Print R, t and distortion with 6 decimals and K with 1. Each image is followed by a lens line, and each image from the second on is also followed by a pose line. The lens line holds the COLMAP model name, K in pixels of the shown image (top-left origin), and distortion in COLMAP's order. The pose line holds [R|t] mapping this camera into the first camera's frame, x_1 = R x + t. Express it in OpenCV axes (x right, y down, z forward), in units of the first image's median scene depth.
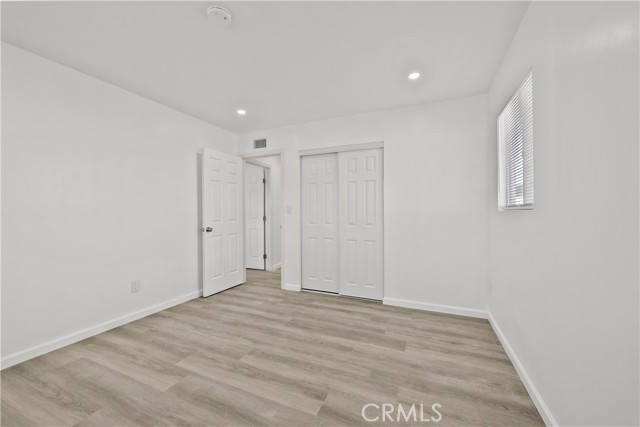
lens RADIAL K [[257.1, 0, 334.6], [0, 257.1, 212.2], [0, 0, 1]] dist [-0.002316, -0.001174]
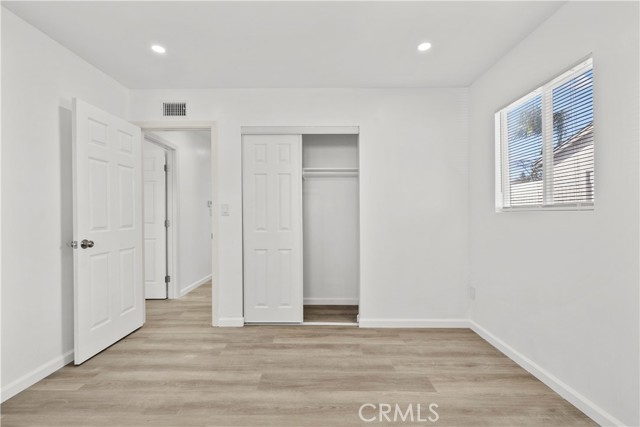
lens RADIAL K [[278.1, 0, 330.0], [0, 278.1, 213.9], [0, 0, 1]] dist [-0.000658, -0.000267]
pose [[0.922937, 0.001528, 0.384947, -0.309460], [0.000192, 0.999990, -0.004430, 0.005367], [-0.384950, 0.004163, 0.922928, 0.302088]]
